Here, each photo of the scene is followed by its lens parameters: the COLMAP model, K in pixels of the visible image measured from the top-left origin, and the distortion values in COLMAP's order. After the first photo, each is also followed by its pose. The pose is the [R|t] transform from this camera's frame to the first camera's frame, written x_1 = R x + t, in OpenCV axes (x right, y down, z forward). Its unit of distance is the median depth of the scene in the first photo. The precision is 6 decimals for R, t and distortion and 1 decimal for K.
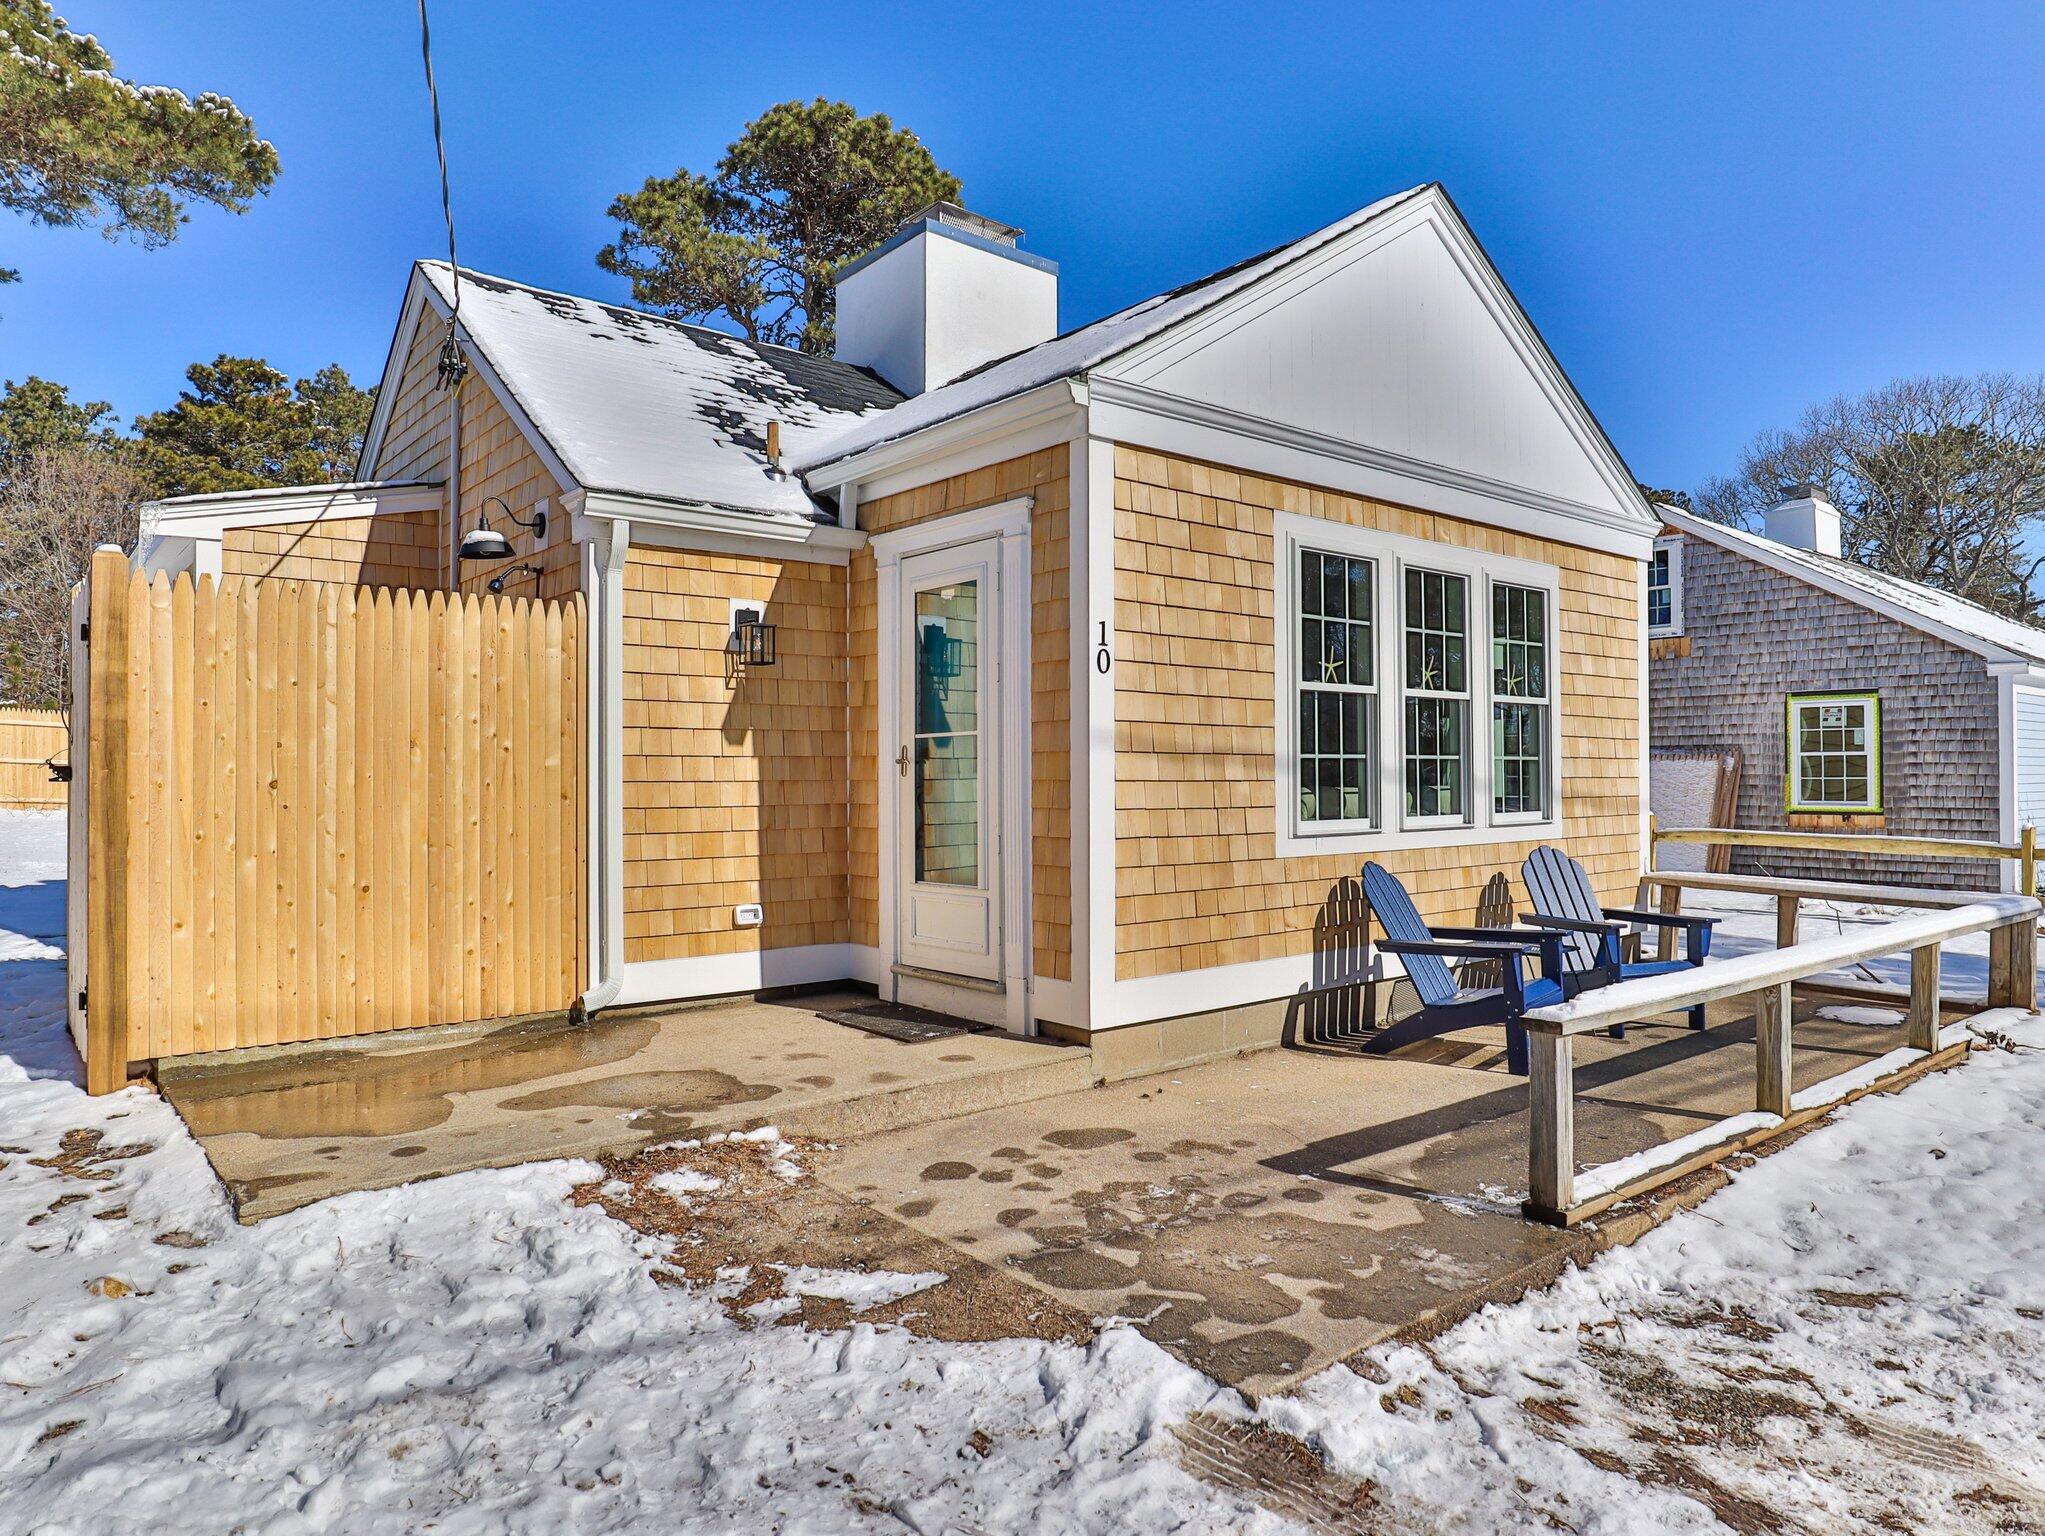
lens RADIAL K [[1298.4, 0, 1022.1], [0, 1298.4, 765.3], [0, 0, 1]] dist [-0.032740, 0.015354]
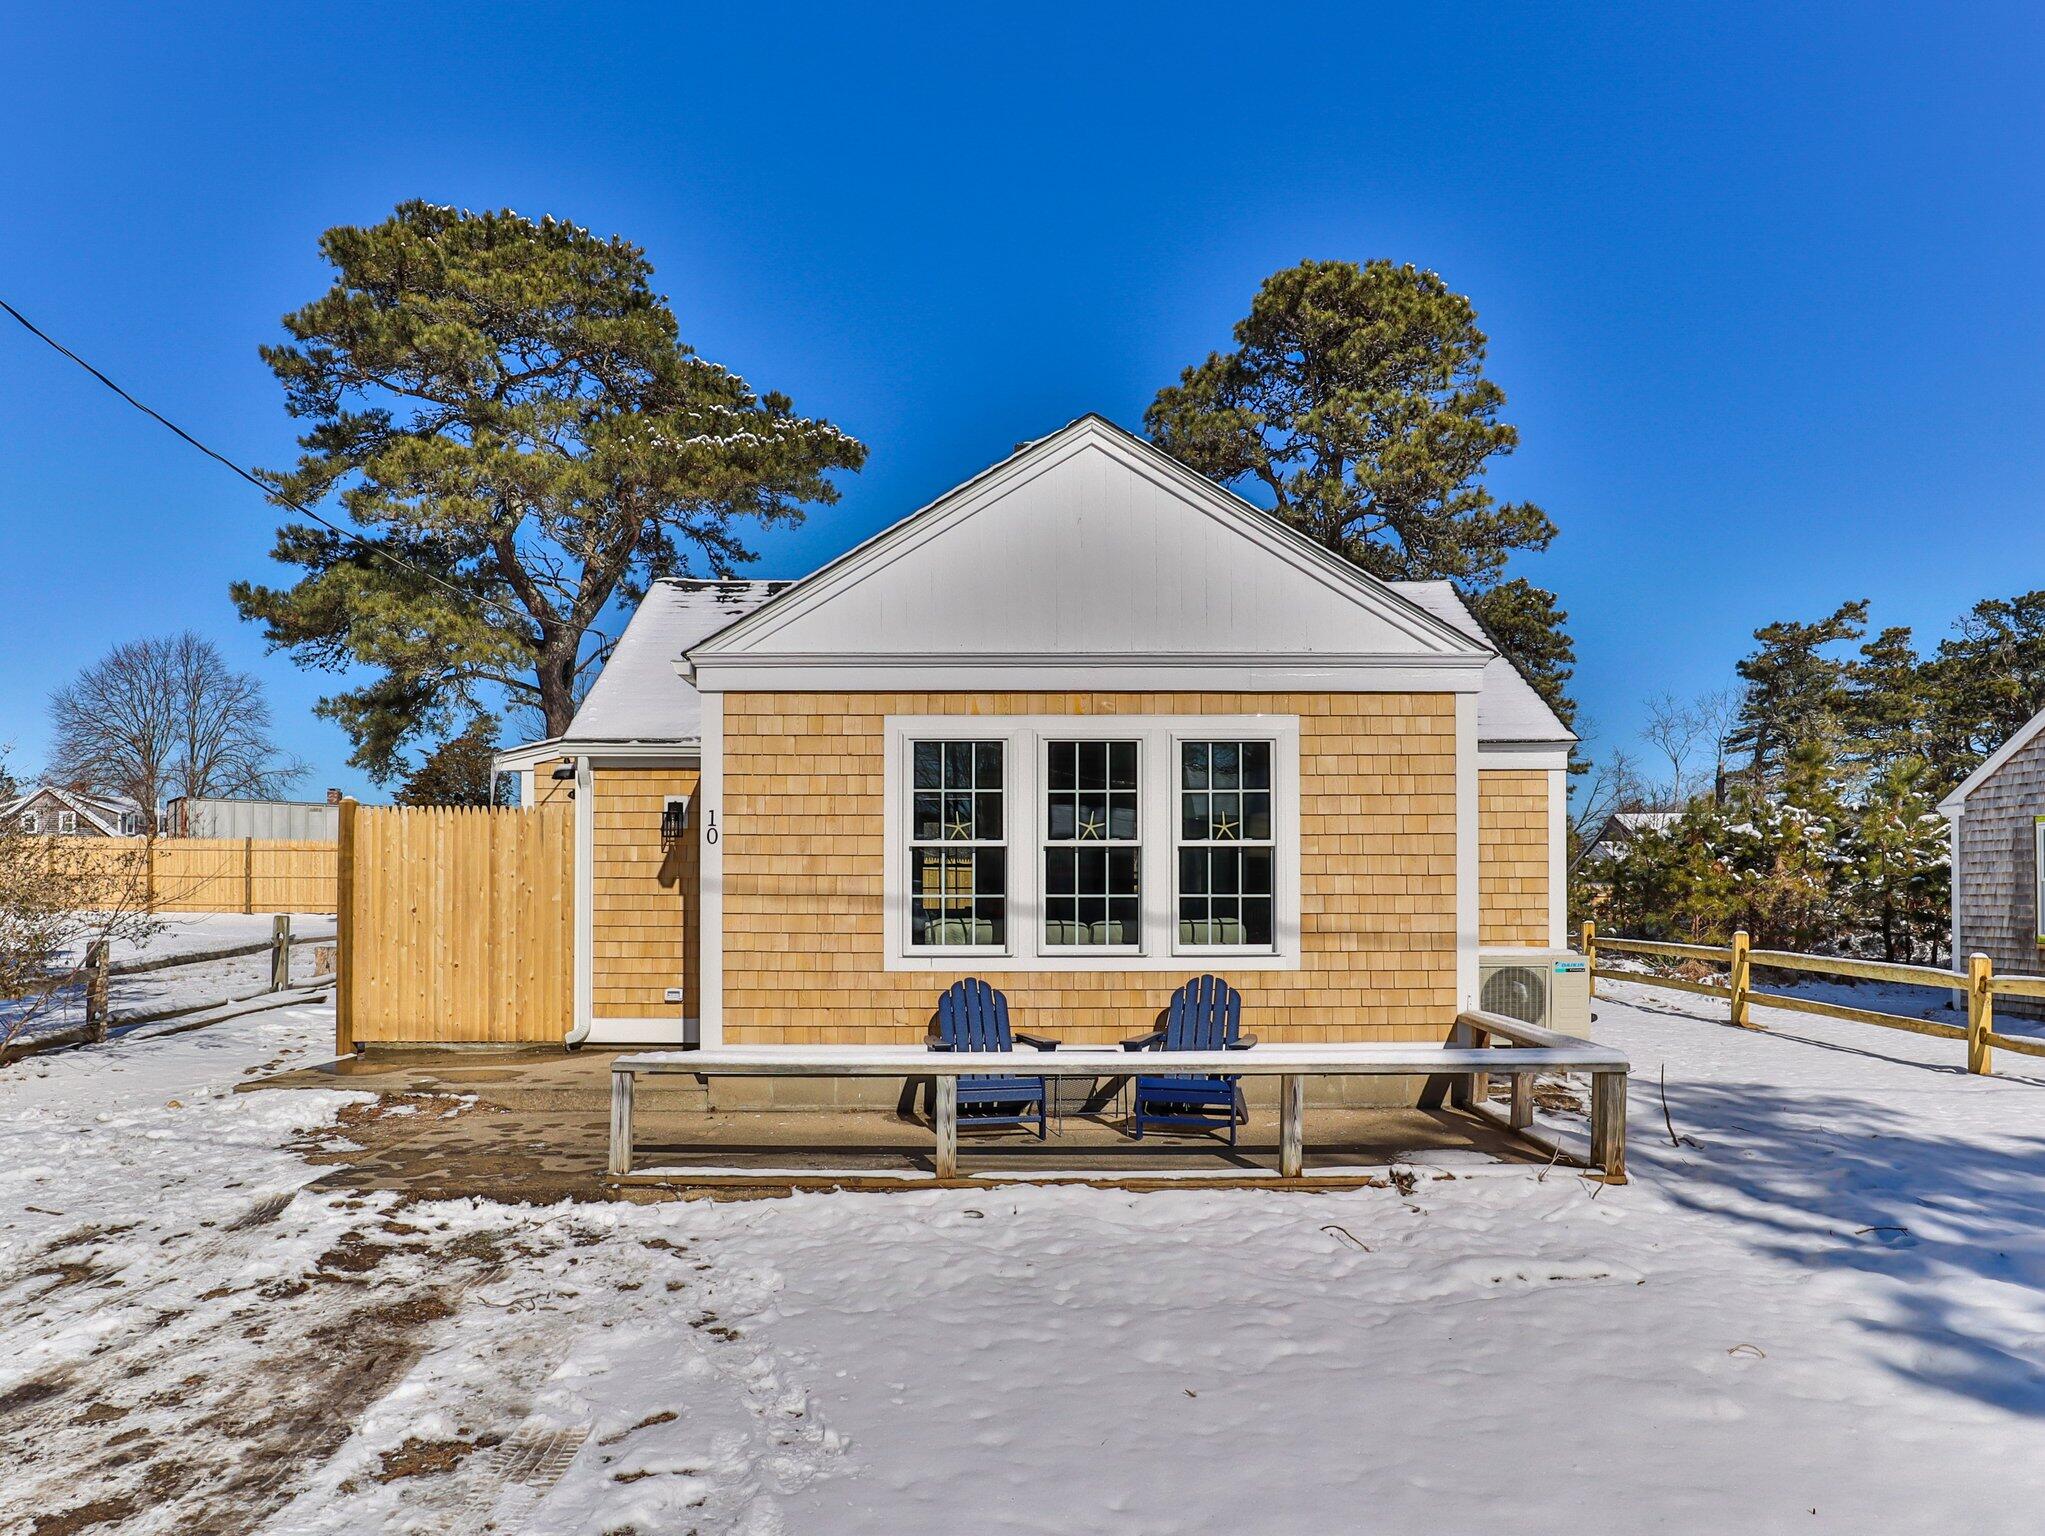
lens RADIAL K [[1298.4, 0, 937.3], [0, 1298.4, 883.1], [0, 0, 1]] dist [-0.032740, 0.015354]
pose [[0.767861, -0.003333, -0.640608, 1.108551], [0.002397, 0.999994, -0.002330, -0.017536], [0.640612, 0.000253, 0.767865, -0.011196]]
